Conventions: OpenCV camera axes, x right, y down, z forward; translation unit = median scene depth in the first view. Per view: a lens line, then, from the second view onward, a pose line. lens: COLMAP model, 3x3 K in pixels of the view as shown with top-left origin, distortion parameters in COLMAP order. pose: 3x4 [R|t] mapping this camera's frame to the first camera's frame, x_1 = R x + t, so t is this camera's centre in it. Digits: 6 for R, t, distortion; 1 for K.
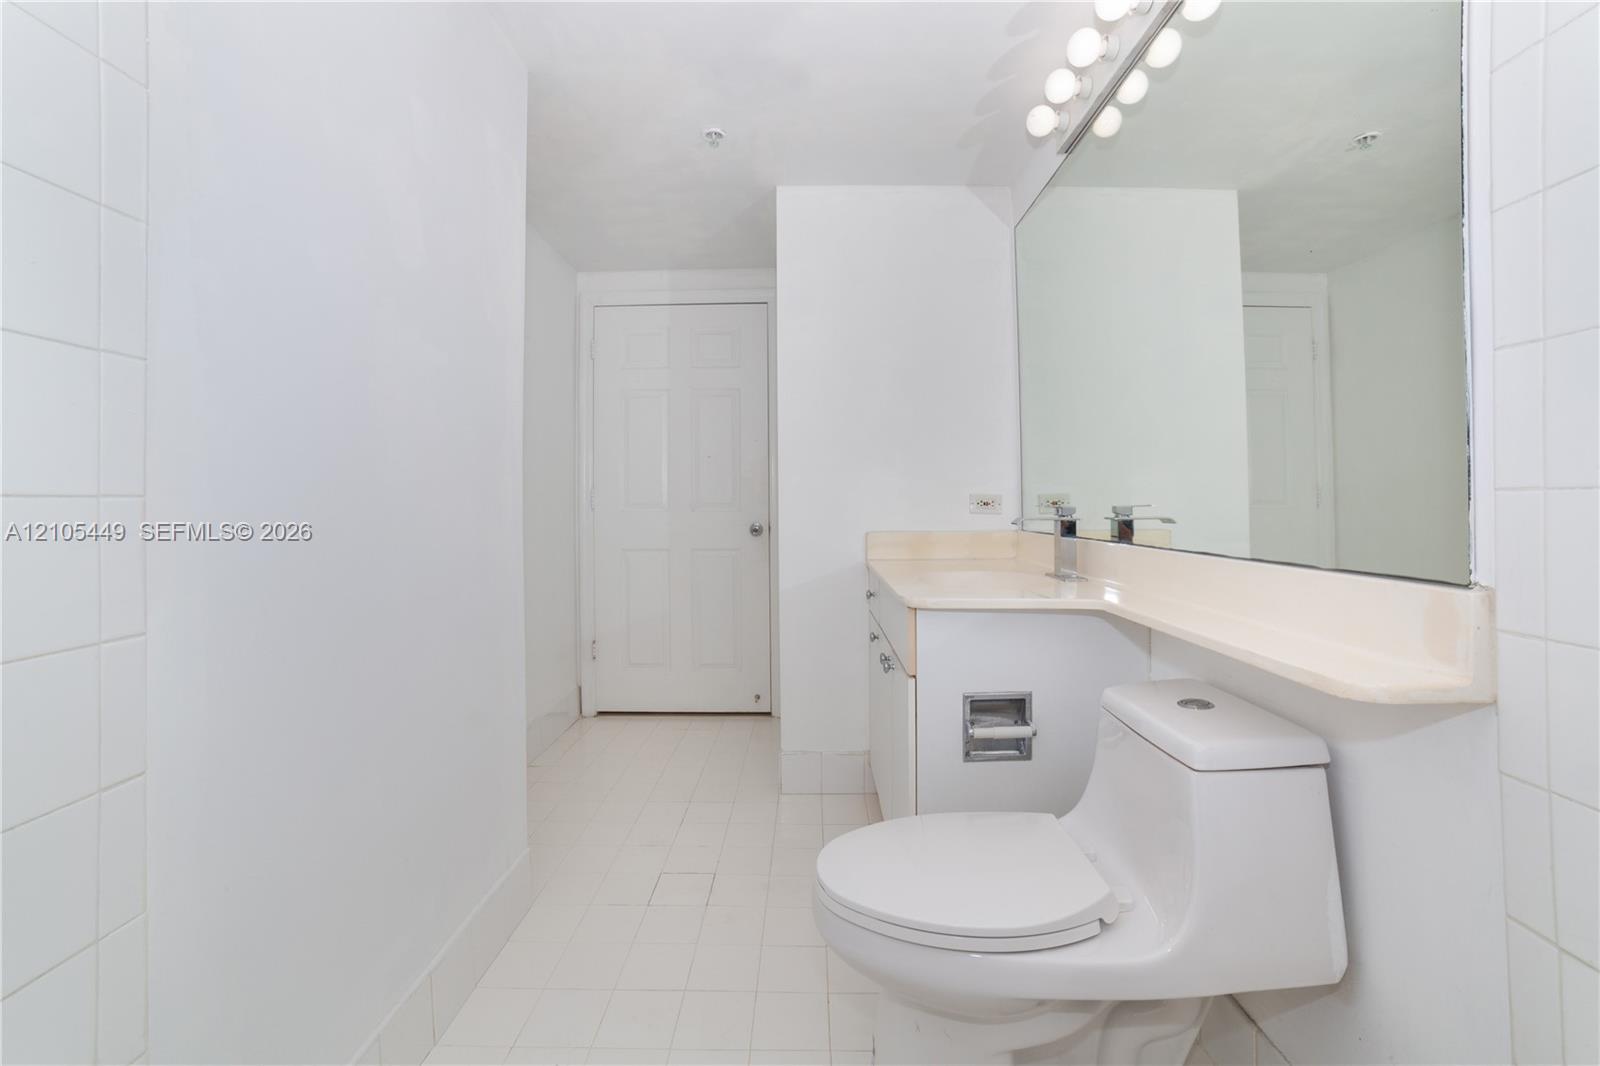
lens RADIAL K [[663.6, 0, 791.0], [0, 663.6, 515.8], [0, 0, 1]] dist [-0.059101, 0.026165]
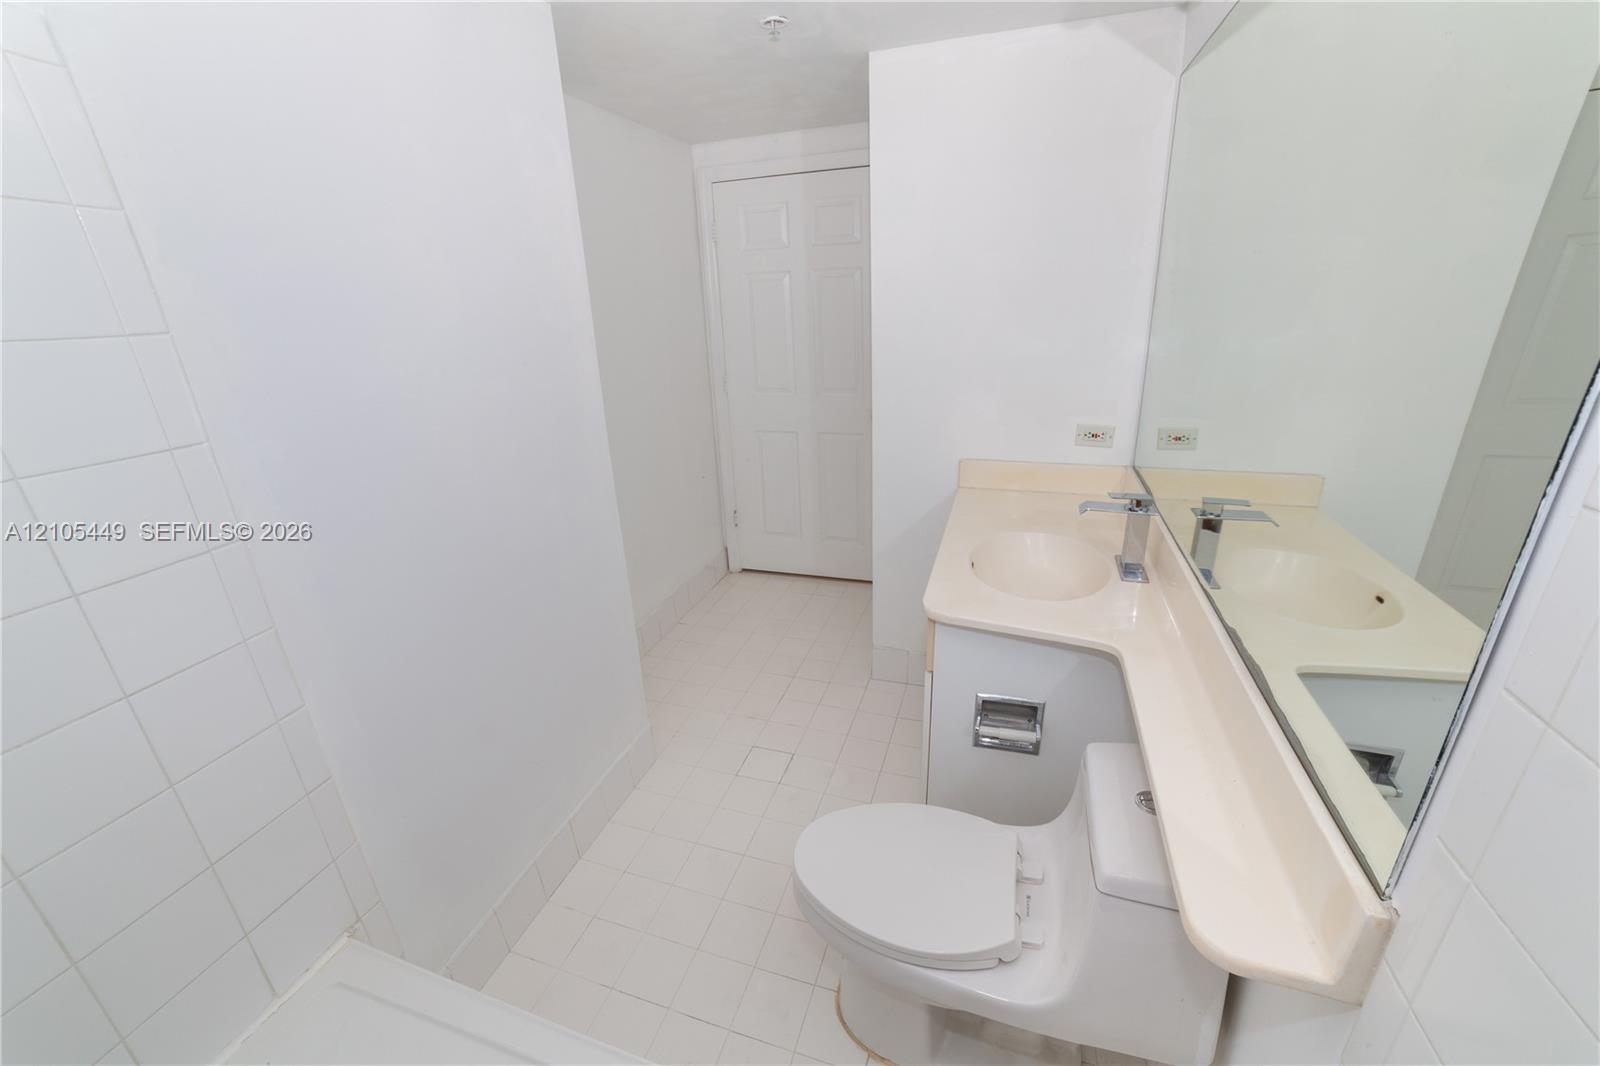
lens RADIAL K [[640.3, 0, 803.4], [0, 640.3, 521.9], [0, 0, 1]] dist [-0.075497, 0.032976]
pose [[0.954650, 0.072659, -0.288730, 0.171207], [0.034842, 0.935838, 0.350705, -0.226057], [0.295686, -0.344860, 0.890866, 0.067031]]
